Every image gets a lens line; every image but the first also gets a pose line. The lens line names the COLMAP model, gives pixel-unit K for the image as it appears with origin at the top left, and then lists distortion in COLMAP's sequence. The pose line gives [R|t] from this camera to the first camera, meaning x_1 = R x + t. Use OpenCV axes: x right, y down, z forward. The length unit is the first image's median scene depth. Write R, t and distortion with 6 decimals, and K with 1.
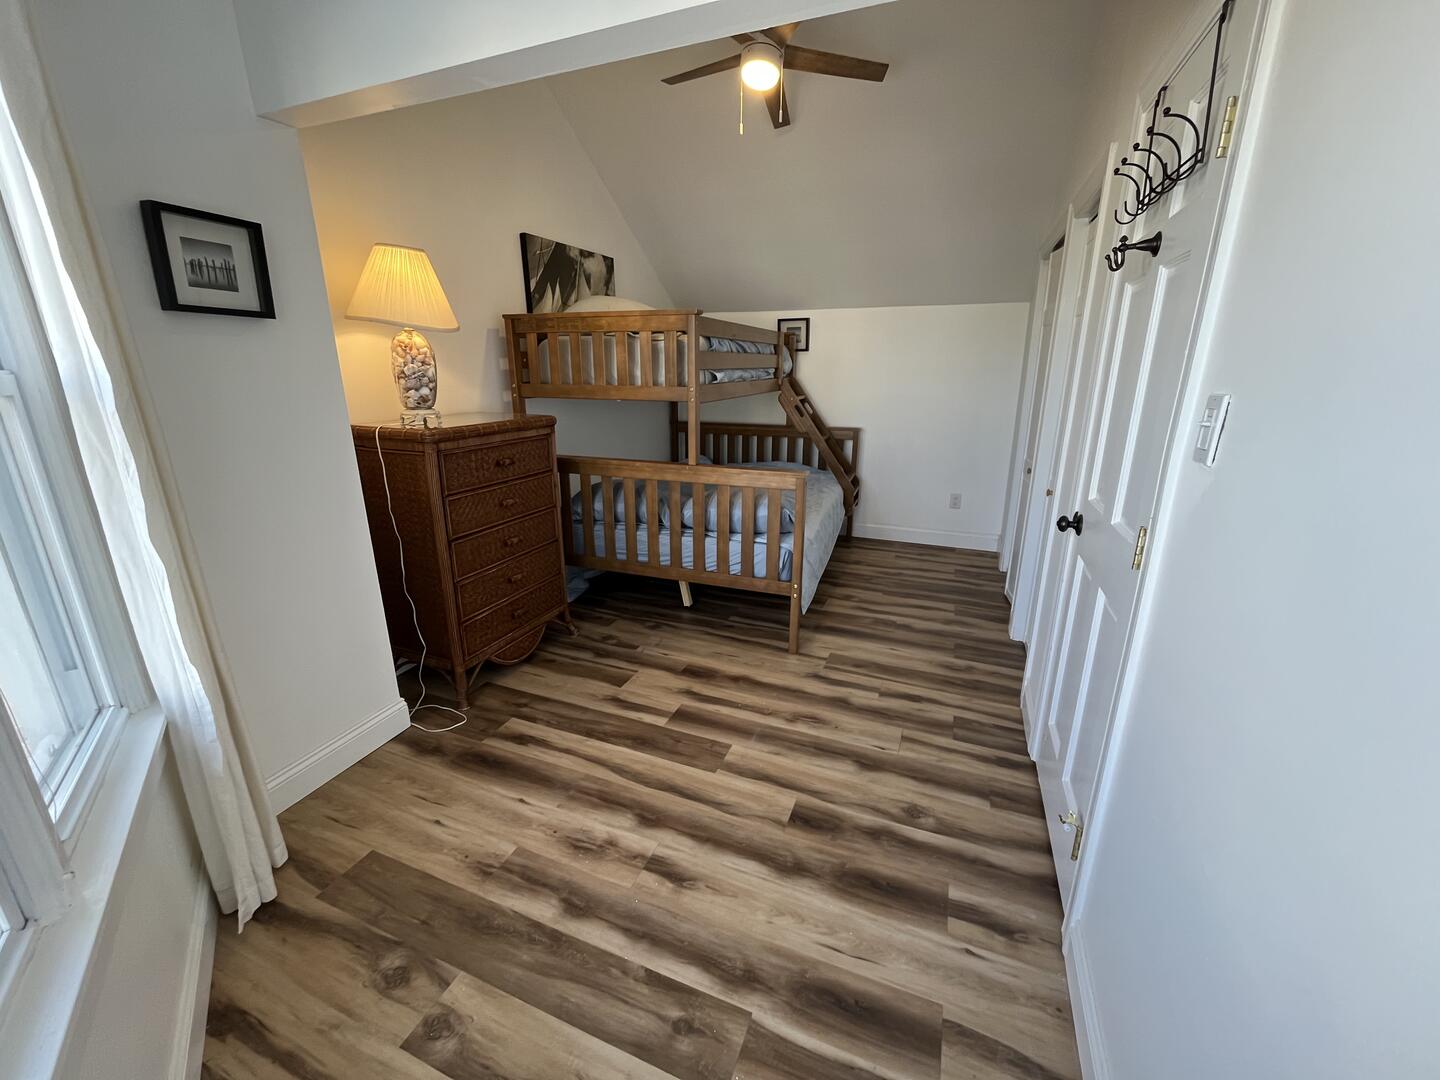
lens RADIAL K [[580.5, 0, 714.3], [0, 580.5, 534.2], [0, 0, 1]] dist [-0.001381, -0.000204]
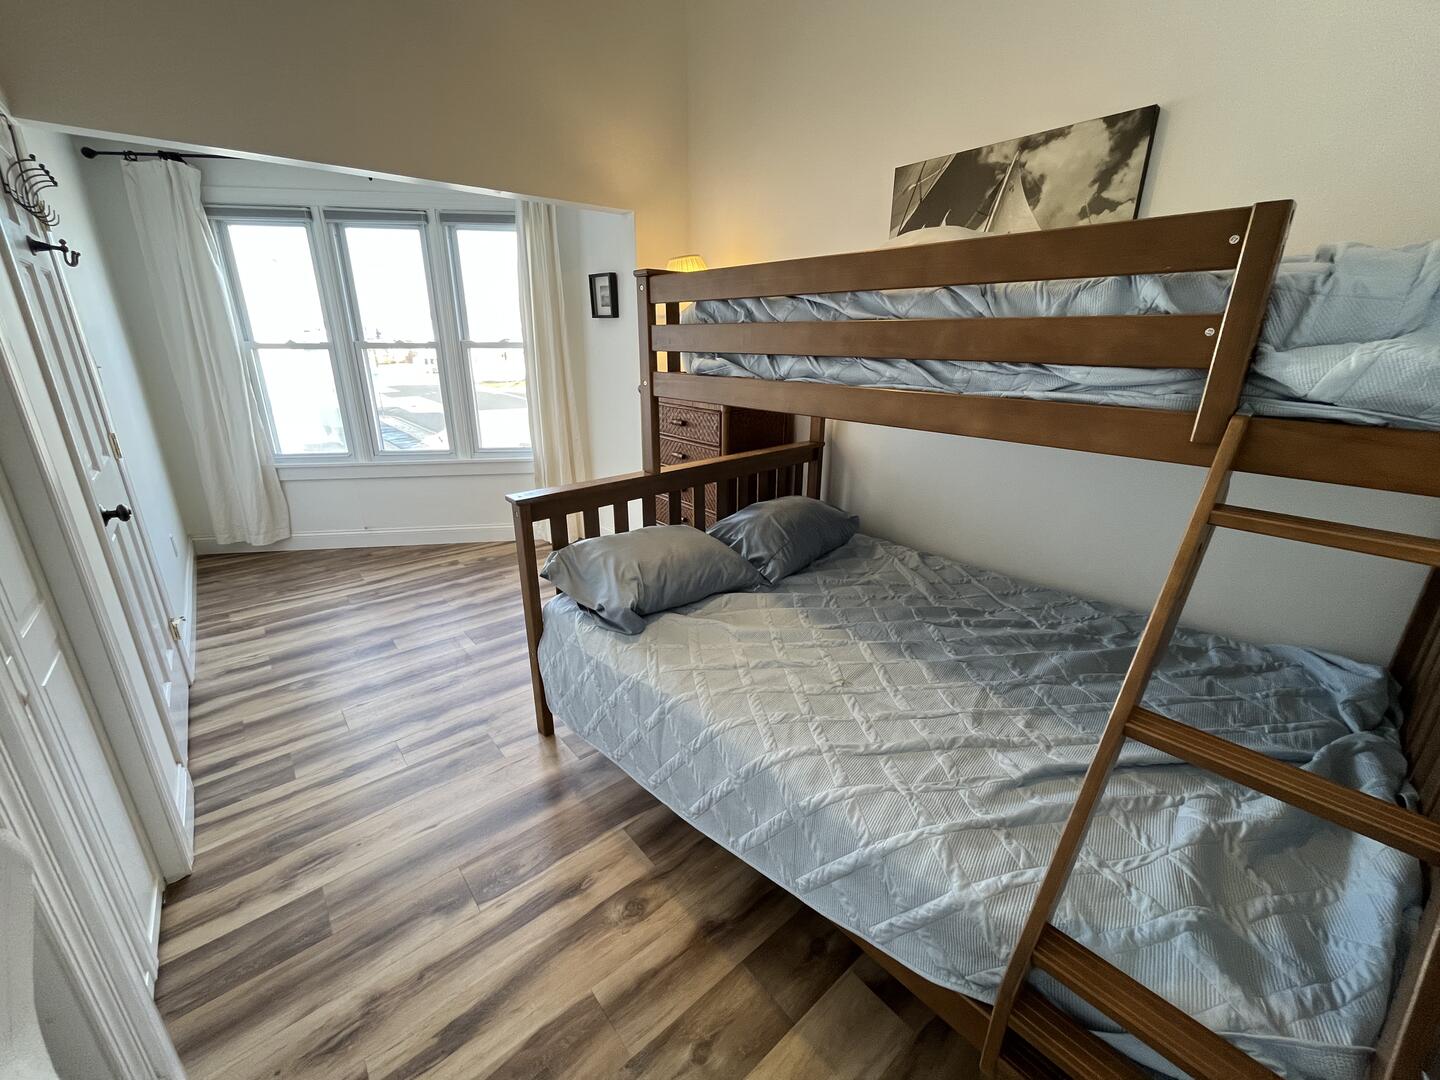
lens RADIAL K [[580.5, 0, 714.0], [0, 580.5, 537.4], [0, 0, 1]] dist [-0.001381, -0.000204]
pose [[-0.464540, 0.283067, -0.839093, 0.711539], [-0.256748, 0.863785, 0.433538, -0.471518], [0.847516, 0.416831, -0.328586, 1.591246]]
